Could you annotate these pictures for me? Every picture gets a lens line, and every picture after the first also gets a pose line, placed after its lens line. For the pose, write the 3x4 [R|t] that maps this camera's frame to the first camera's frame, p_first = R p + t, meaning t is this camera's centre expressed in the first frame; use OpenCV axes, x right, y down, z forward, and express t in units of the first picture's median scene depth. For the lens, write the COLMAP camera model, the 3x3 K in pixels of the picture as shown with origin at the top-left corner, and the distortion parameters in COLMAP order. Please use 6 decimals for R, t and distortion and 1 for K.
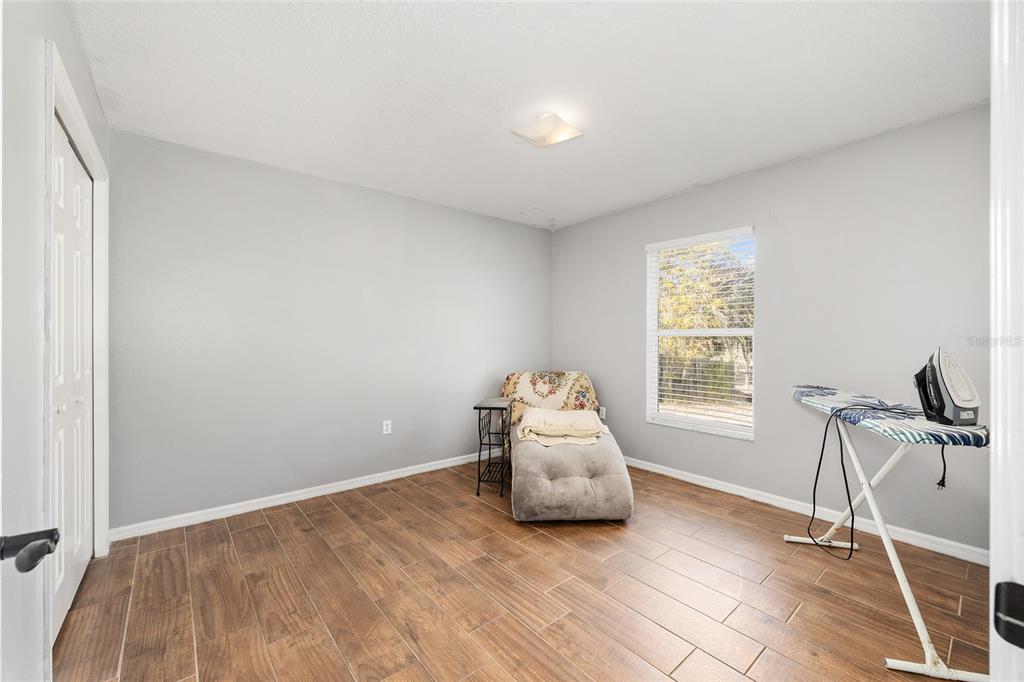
lens RADIAL K [[407.2, 0, 512.0], [0, 407.2, 341.0], [0, 0, 1]] dist [0.001089, 0.000420]
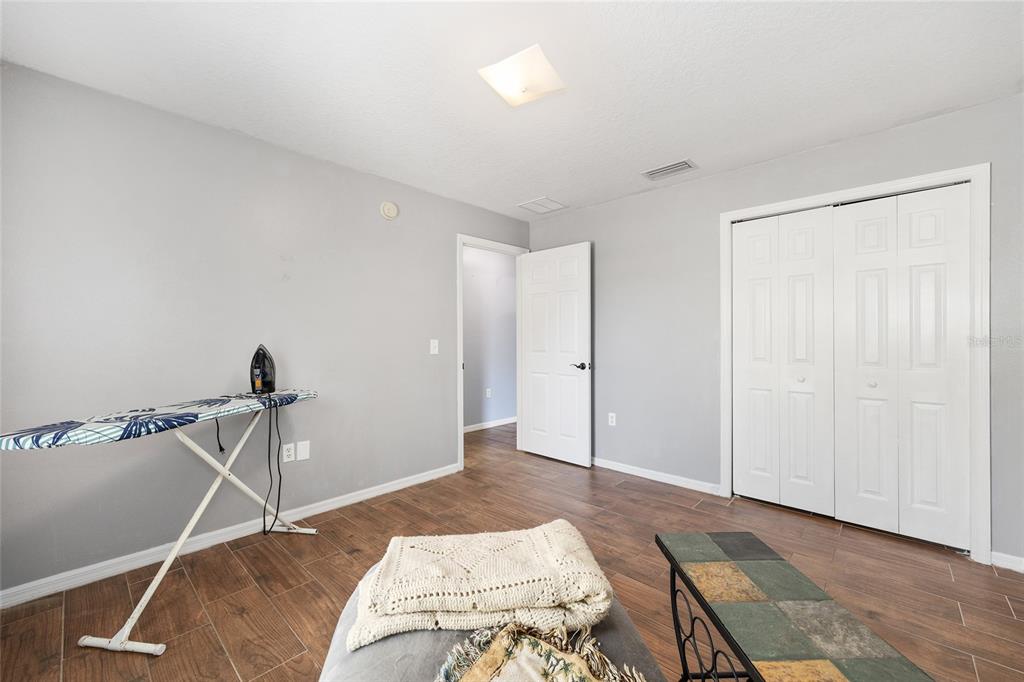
lens RADIAL K [[407.2, 0, 512.0], [0, 407.2, 341.0], [0, 0, 1]] dist [0.001089, 0.000420]
pose [[-0.992180, 0.000932, -0.124811, 0.248946], [-0.000031, 0.999970, 0.007715, -0.008760], [0.124814, 0.007659, -0.992151, 2.083478]]
